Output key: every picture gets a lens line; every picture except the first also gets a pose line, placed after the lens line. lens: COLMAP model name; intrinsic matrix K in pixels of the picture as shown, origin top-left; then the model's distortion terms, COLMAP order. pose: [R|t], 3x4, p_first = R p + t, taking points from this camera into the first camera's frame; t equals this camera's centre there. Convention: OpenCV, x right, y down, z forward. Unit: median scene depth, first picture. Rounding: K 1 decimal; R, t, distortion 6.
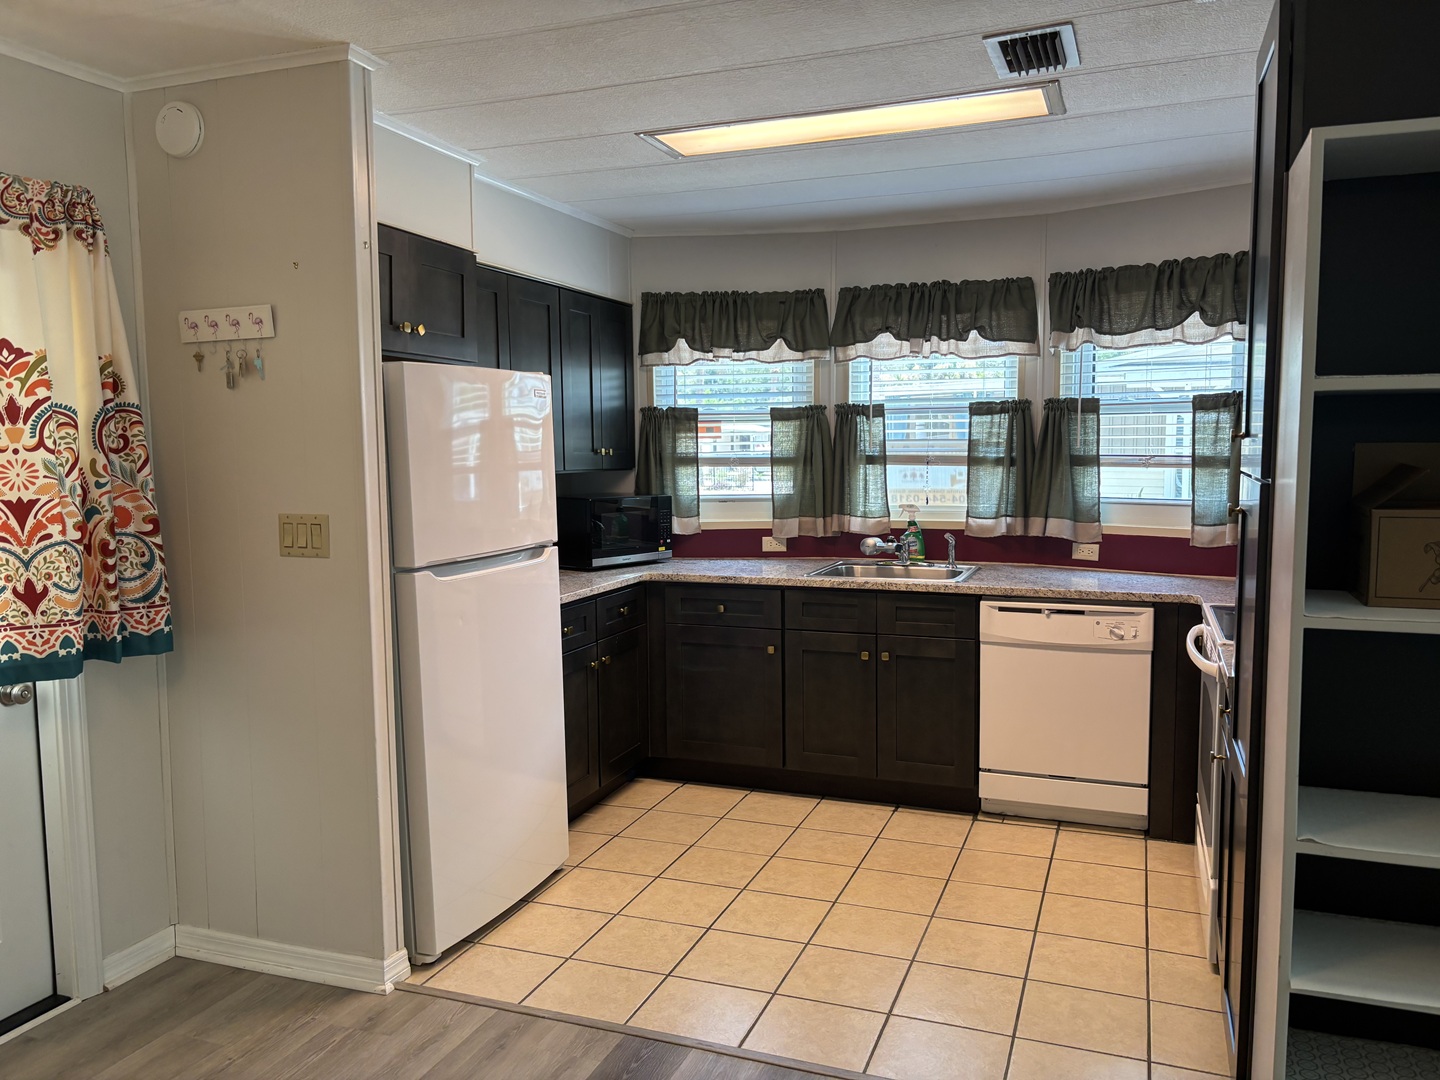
lens RADIAL K [[1062.6, 0, 725.7], [0, 1062.6, 559.5], [0, 0, 1]] dist [0.004151, -0.024661]
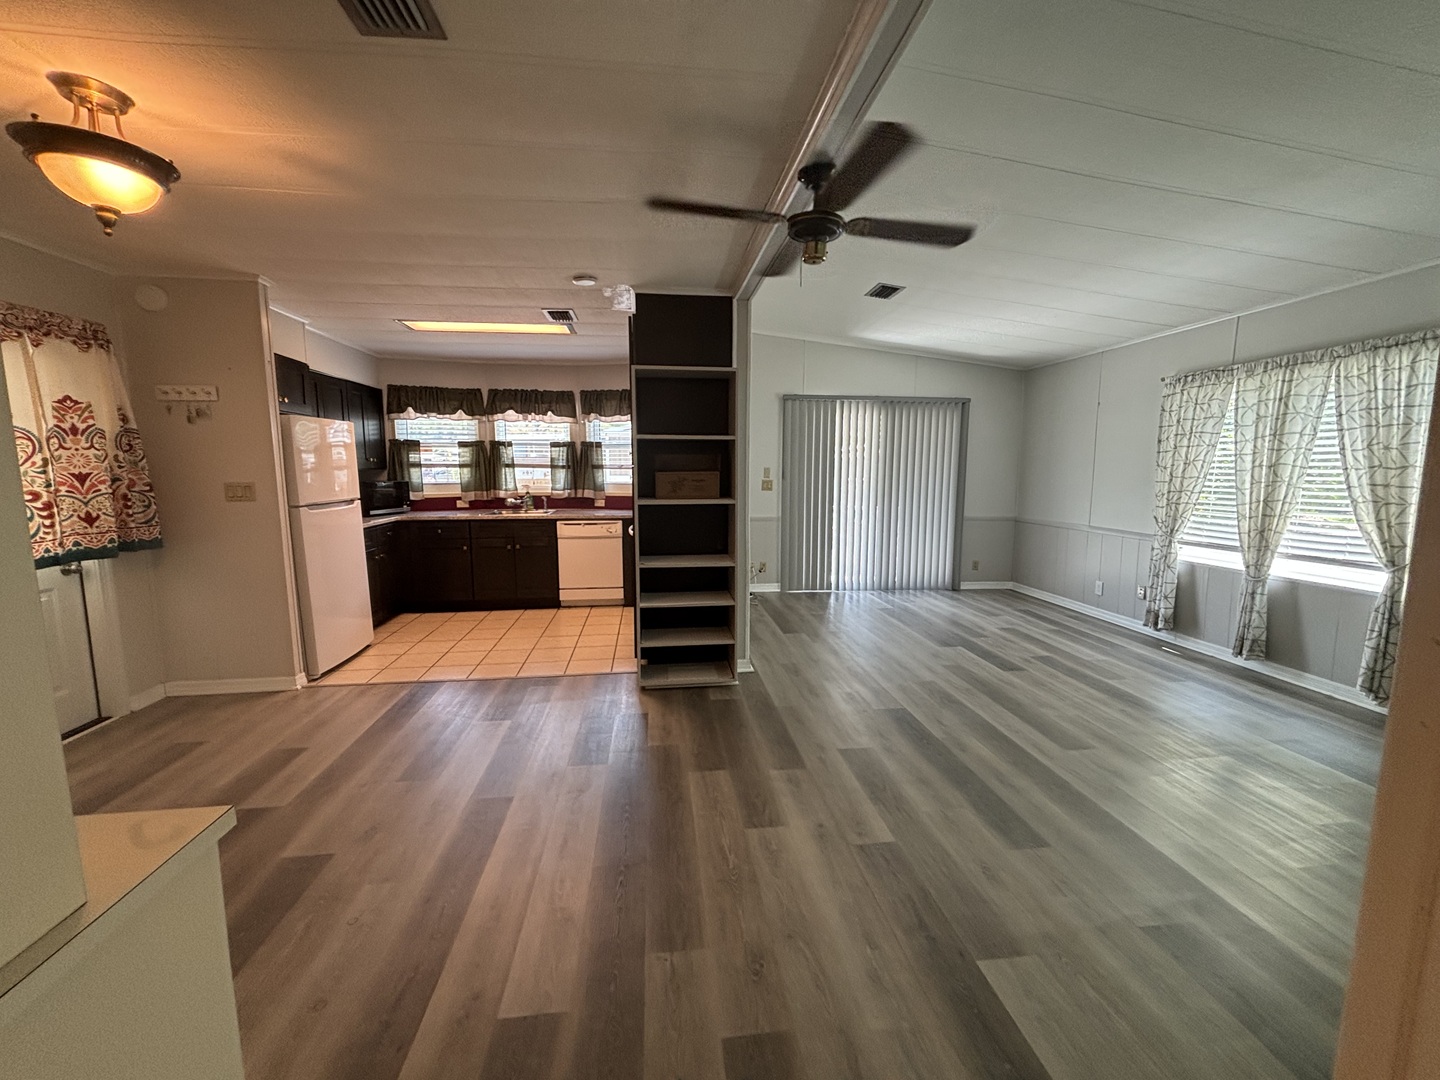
lens RADIAL K [[578.4, 0, 716.8], [0, 578.4, 539.2], [0, 0, 1]] dist [-0.005684, 0.002123]
pose [[0.886678, -0.049256, 0.459756, -0.064101], [0.042325, 0.998782, 0.025376, 0.078240], [-0.460446, -0.003041, 0.887683, -0.465982]]
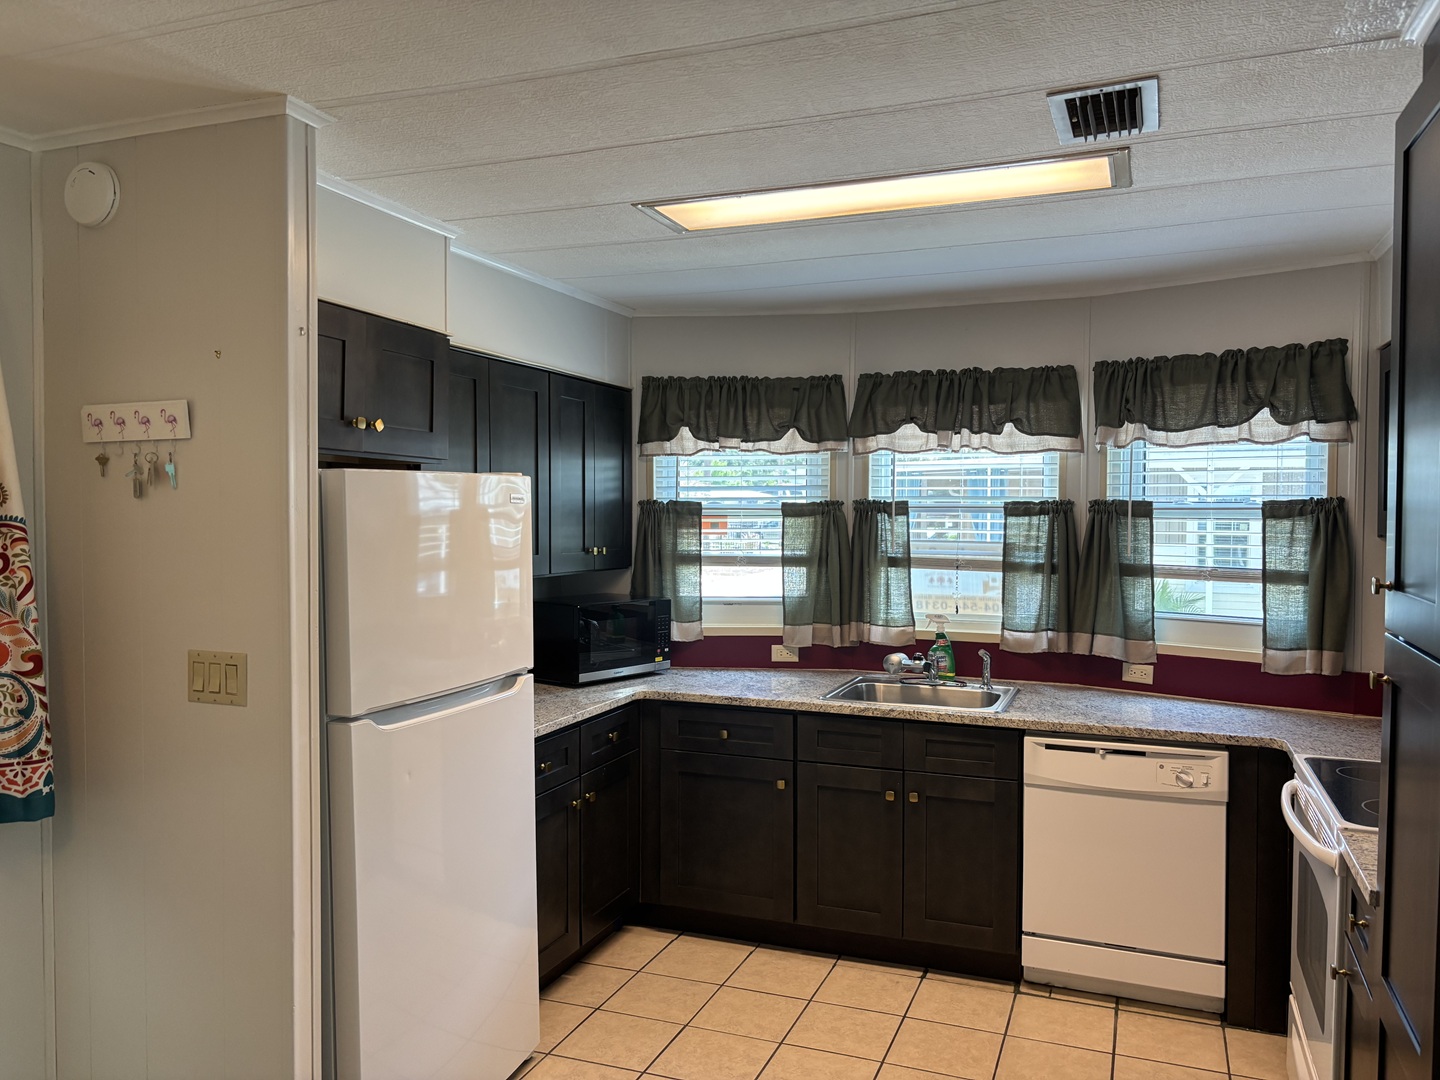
lens RADIAL K [[1062.6, 0, 724.1], [0, 1062.6, 556.1], [0, 0, 1]] dist [0.004151, -0.024661]
pose [[0.999894, 0.012255, -0.007895, 0.000745], [-0.012742, 0.997801, -0.065039, -0.060307], [0.007081, 0.065132, 0.997852, 0.156859]]
